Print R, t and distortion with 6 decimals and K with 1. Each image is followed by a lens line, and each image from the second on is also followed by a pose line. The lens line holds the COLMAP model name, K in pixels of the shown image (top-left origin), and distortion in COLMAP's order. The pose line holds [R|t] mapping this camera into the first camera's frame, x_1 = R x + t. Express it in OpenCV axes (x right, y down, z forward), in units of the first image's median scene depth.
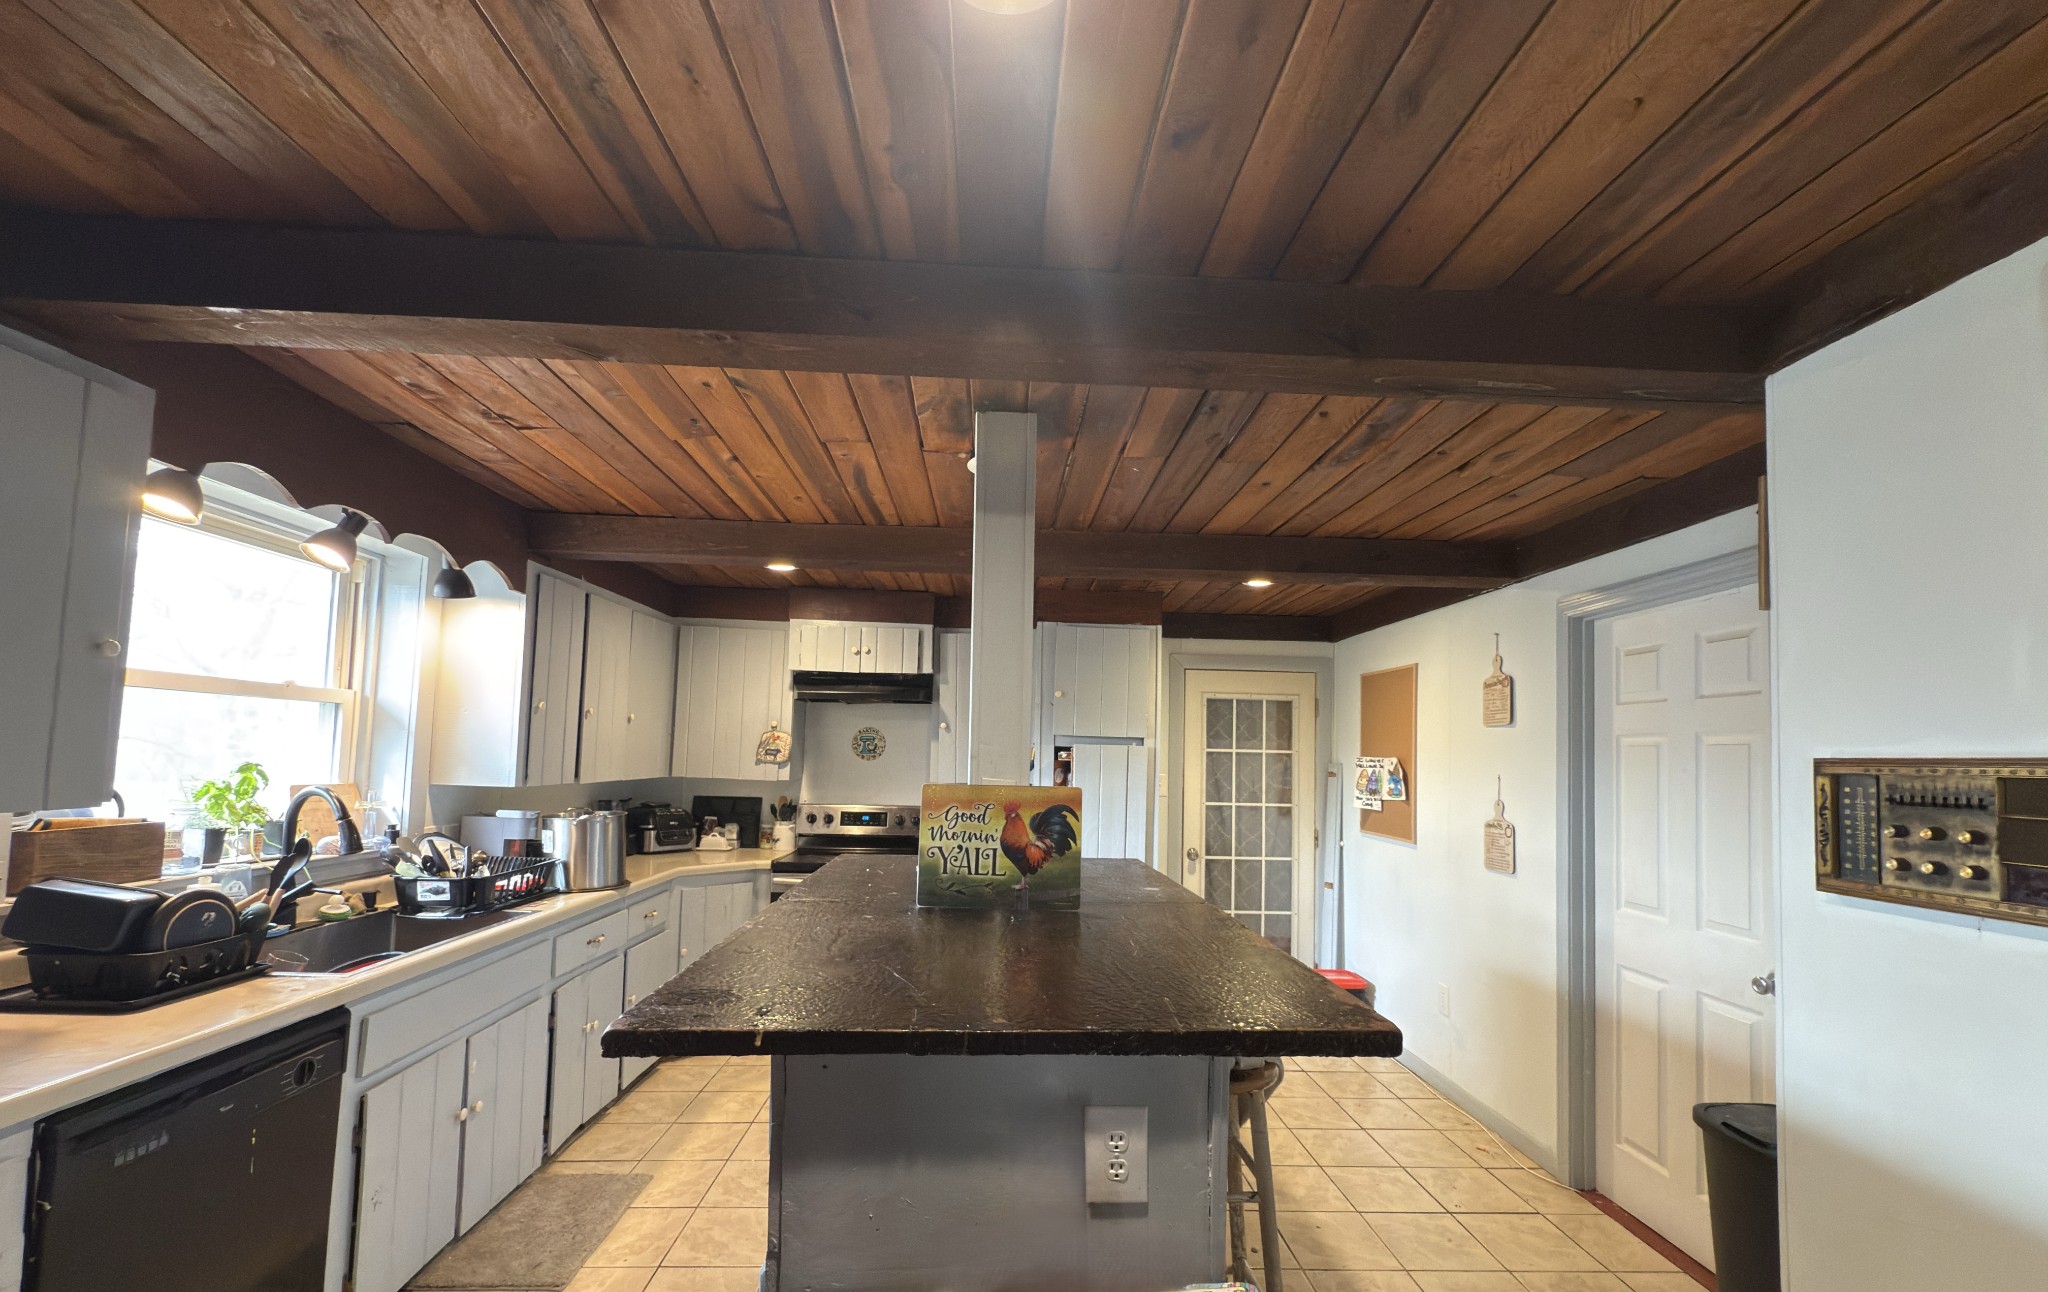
lens RADIAL K [[808.7, 0, 1020.4], [0, 808.7, 718.1], [0, 0, 1]] dist [0.000738, 0.000032]
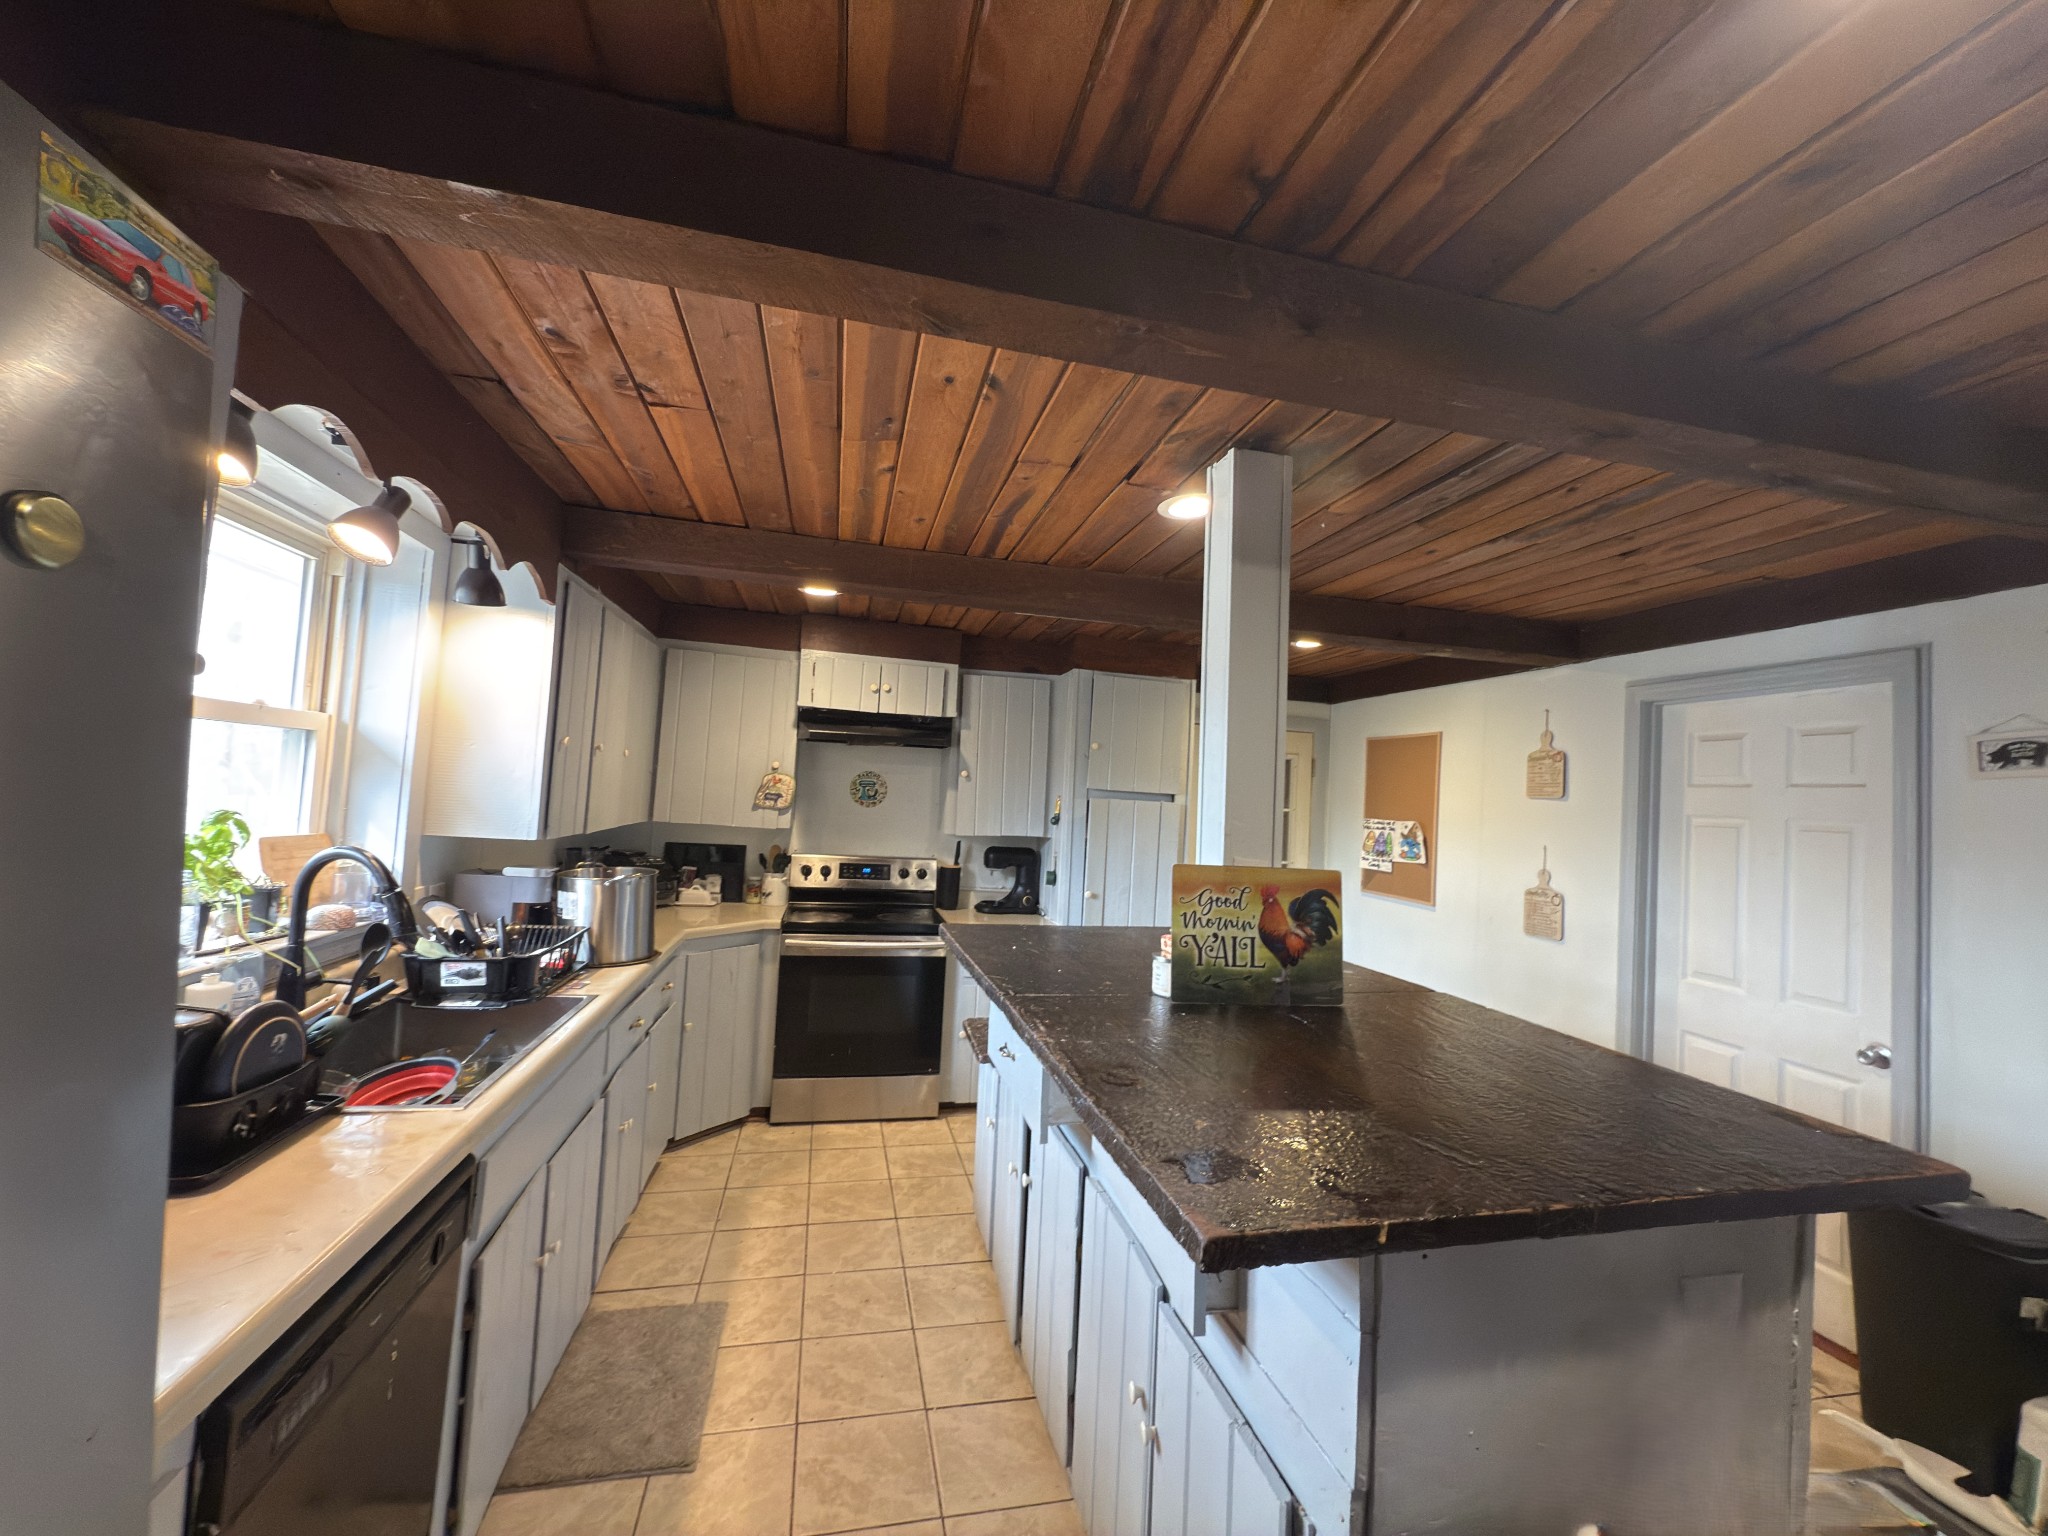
lens RADIAL K [[809.4, 0, 1018.2], [0, 809.4, 767.4], [0, 0, 1]] dist [0.000006, -0.000115]
pose [[0.982489, 0.036819, 0.182646, -0.299199], [-0.039978, 0.999107, 0.013641, -0.019178], [-0.181981, -0.020704, 0.983084, 0.107443]]
